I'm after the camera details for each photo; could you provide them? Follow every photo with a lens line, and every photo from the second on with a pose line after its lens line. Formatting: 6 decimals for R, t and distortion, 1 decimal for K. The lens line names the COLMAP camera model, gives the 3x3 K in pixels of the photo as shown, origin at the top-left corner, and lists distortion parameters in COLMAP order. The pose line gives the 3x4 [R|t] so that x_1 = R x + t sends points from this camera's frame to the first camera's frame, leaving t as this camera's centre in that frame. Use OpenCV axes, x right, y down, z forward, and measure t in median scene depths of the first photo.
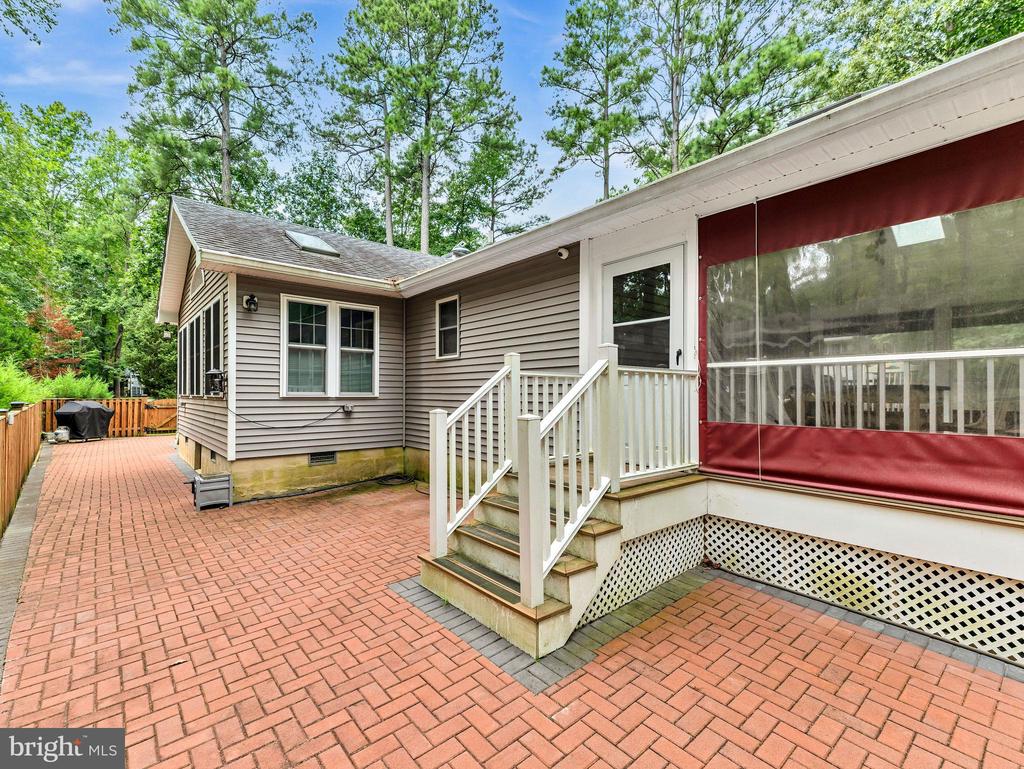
lens RADIAL K [[475.7, 0, 508.2], [0, 475.7, 390.1], [0, 0, 1]] dist [0.031656, 0.001689]
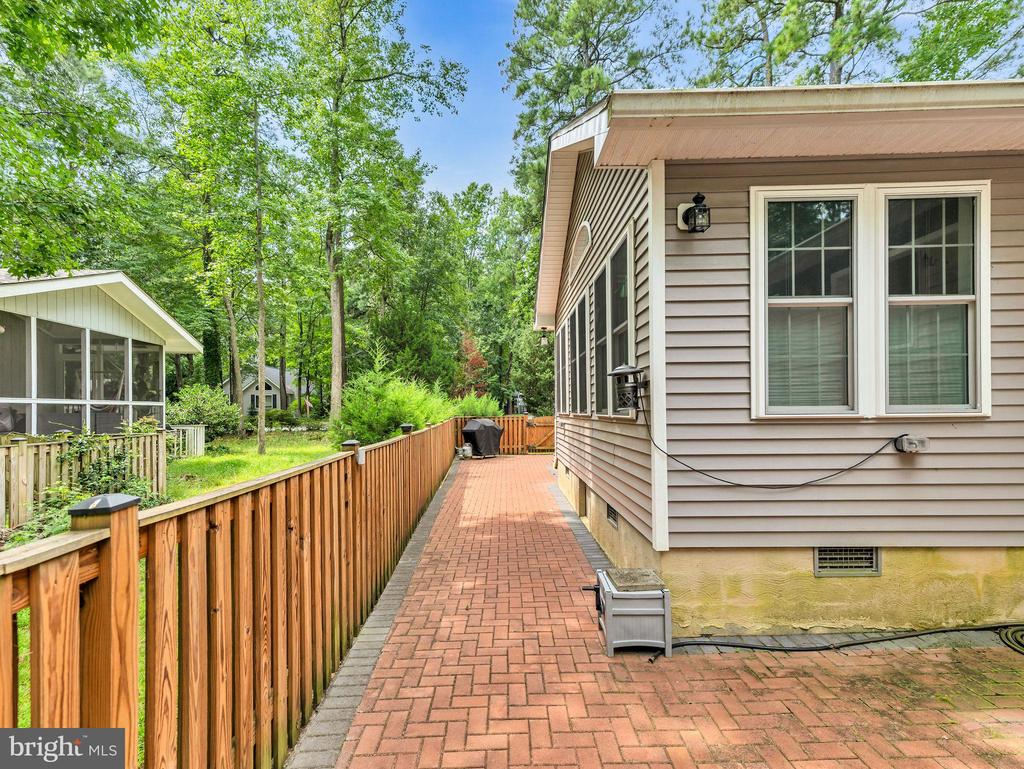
lens RADIAL K [[475.7, 0, 514.9], [0, 475.7, 419.0], [0, 0, 1]] dist [0.031656, 0.001689]
pose [[0.782799, -0.000593, -0.622274, -0.166731], [0.019051, 0.999554, 0.023013, 0.000161], [0.621982, -0.029869, 0.782461, 0.228677]]
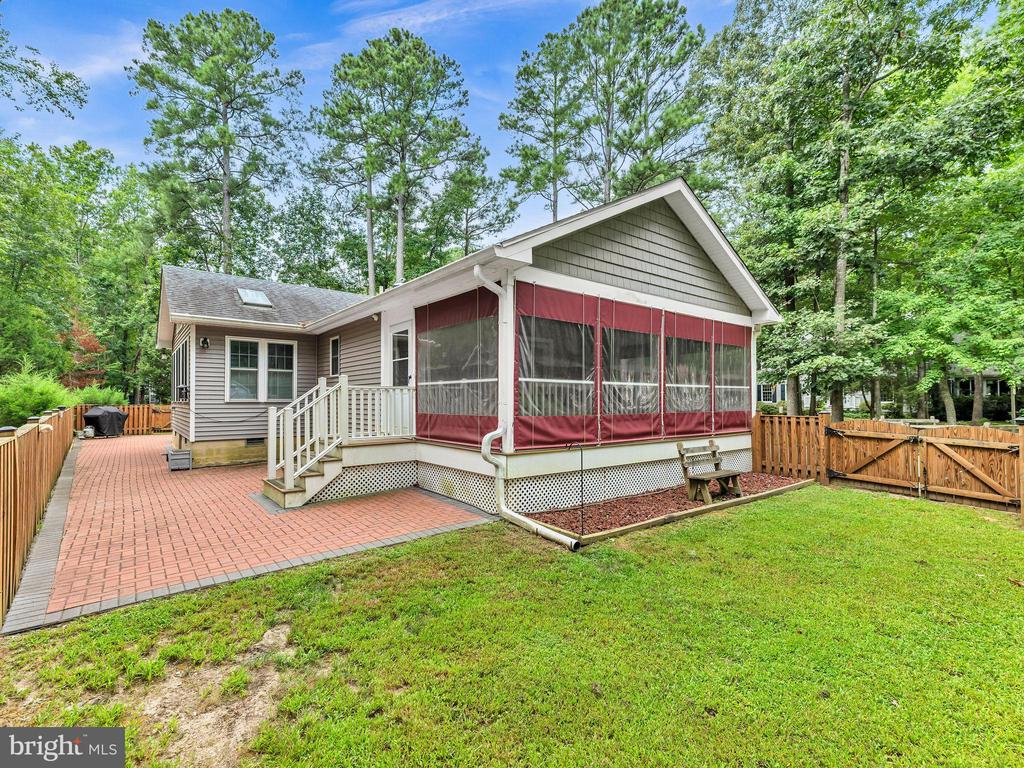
lens RADIAL K [[475.7, 0, 509.8], [0, 475.7, 393.8], [0, 0, 1]] dist [0.031656, 0.001689]
pose [[0.999614, -0.004956, -0.027346, 0.222702], [0.004837, 0.999978, -0.004436, -0.000438], [0.027367, 0.004302, 0.999616, -0.243798]]
